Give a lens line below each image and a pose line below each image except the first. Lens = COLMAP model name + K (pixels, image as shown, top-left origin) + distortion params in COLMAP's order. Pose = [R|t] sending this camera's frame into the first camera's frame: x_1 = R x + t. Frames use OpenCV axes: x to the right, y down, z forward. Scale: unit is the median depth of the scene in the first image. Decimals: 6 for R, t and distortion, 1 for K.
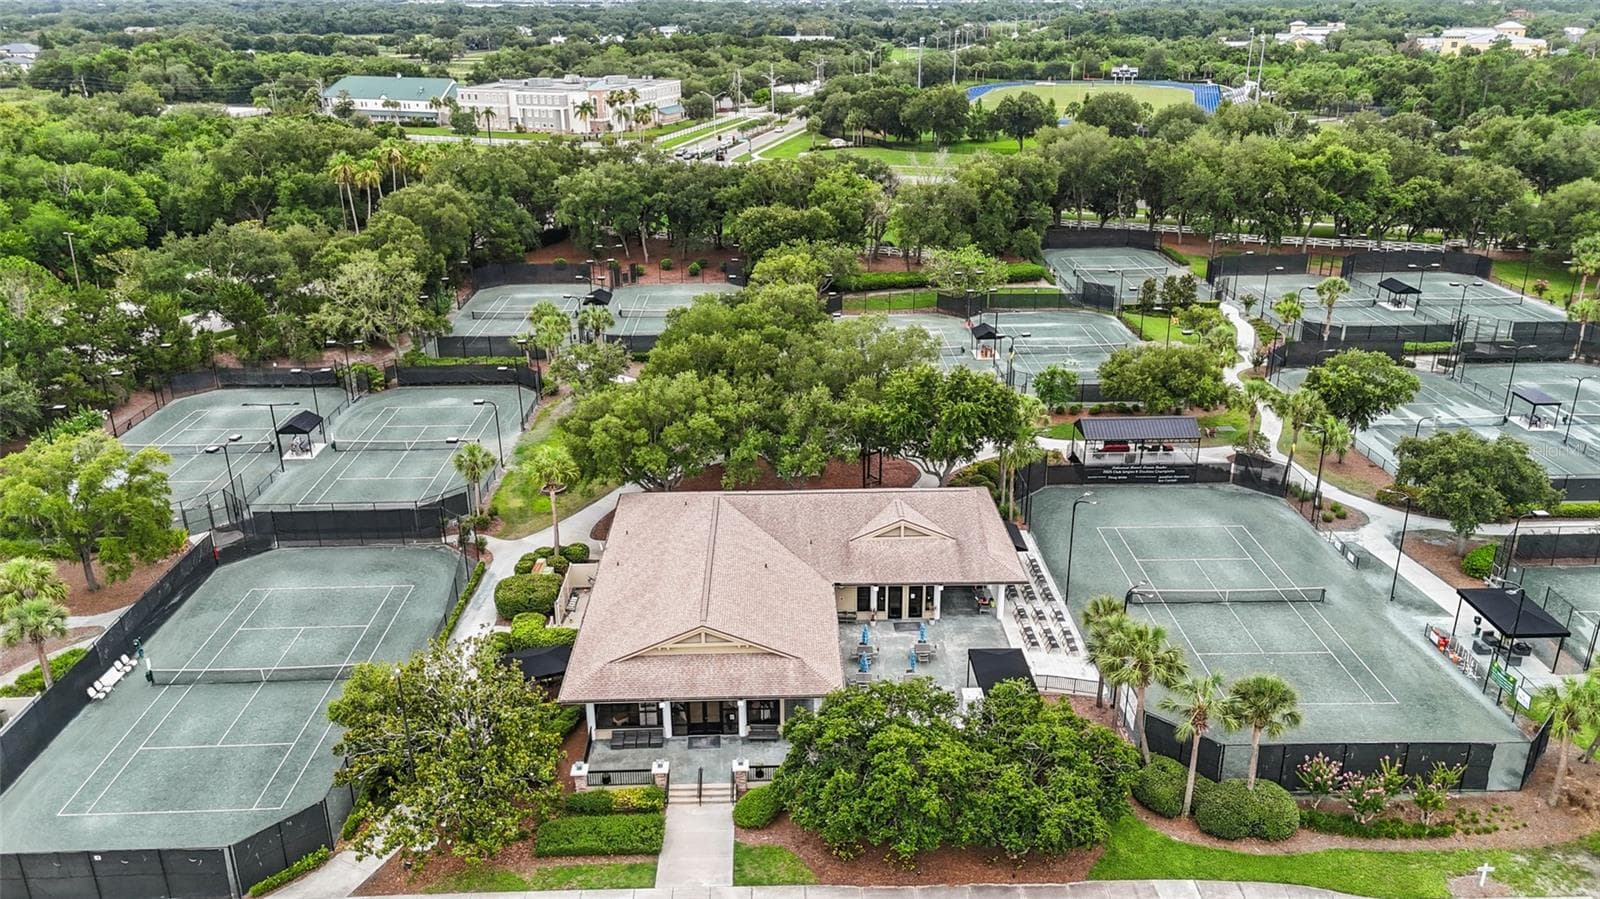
lens RADIAL K [[1178.5, 0, 800.0], [0, 1178.5, 449.5], [0, 0, 1]] dist [0.057945, -0.067261]
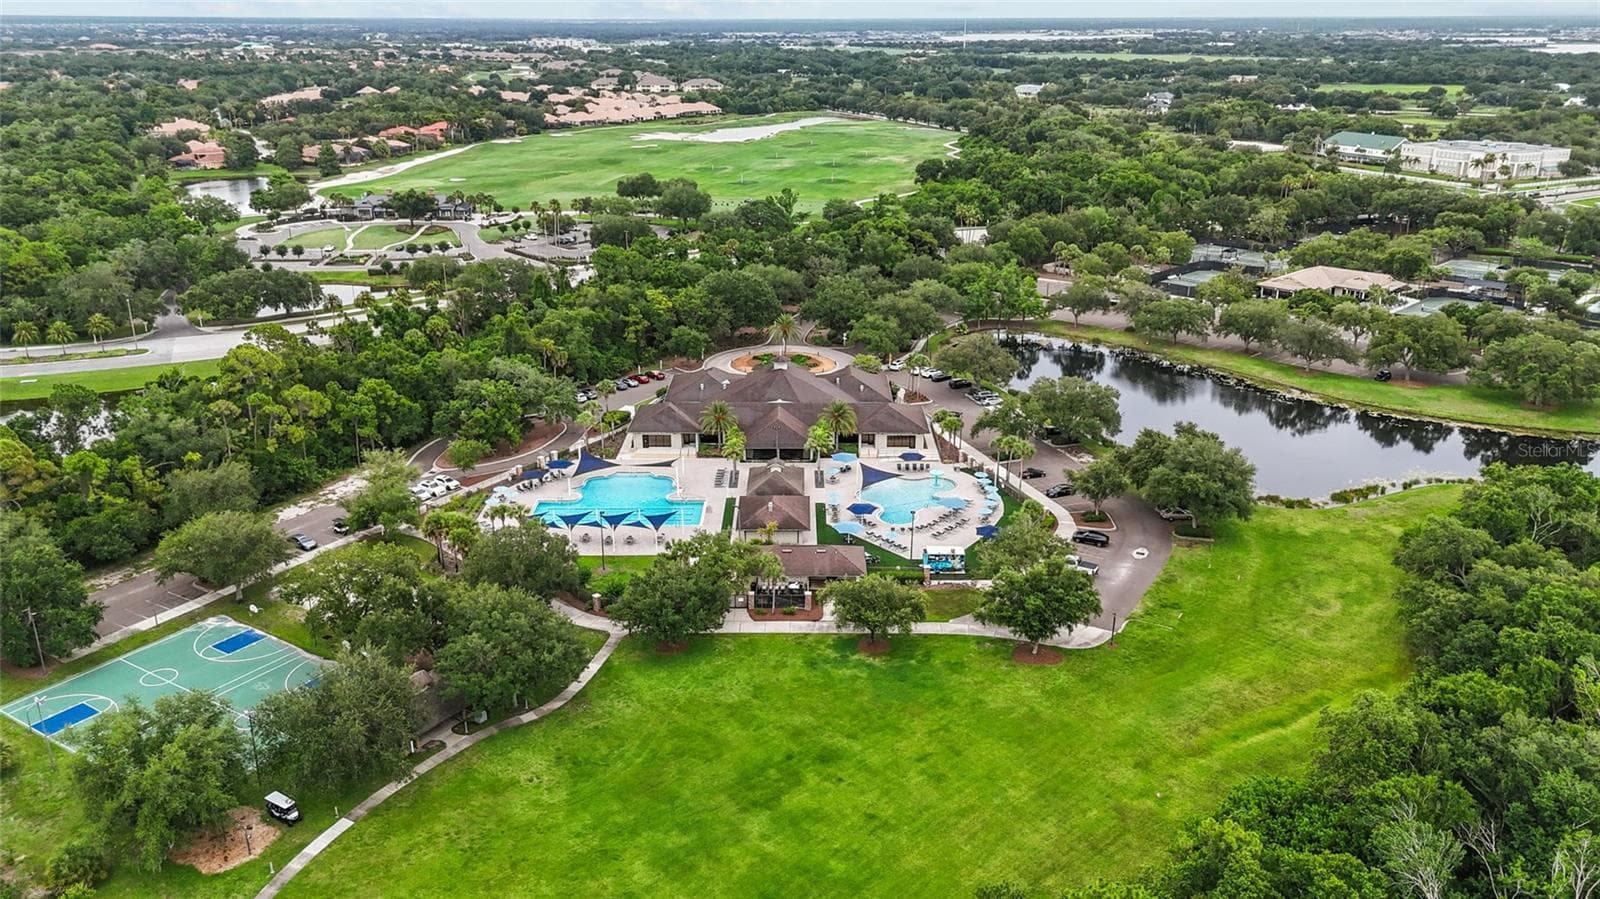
lens RADIAL K [[1178.5, 0, 800.0], [0, 1178.5, 449.5], [0, 0, 1]] dist [0.057945, -0.067261]
pose [[0.679524, 0.255135, -0.687861, 0.385016], [-0.267686, 0.959168, 0.091325, 0.171200], [0.683075, 0.122073, 0.720074, -0.696970]]
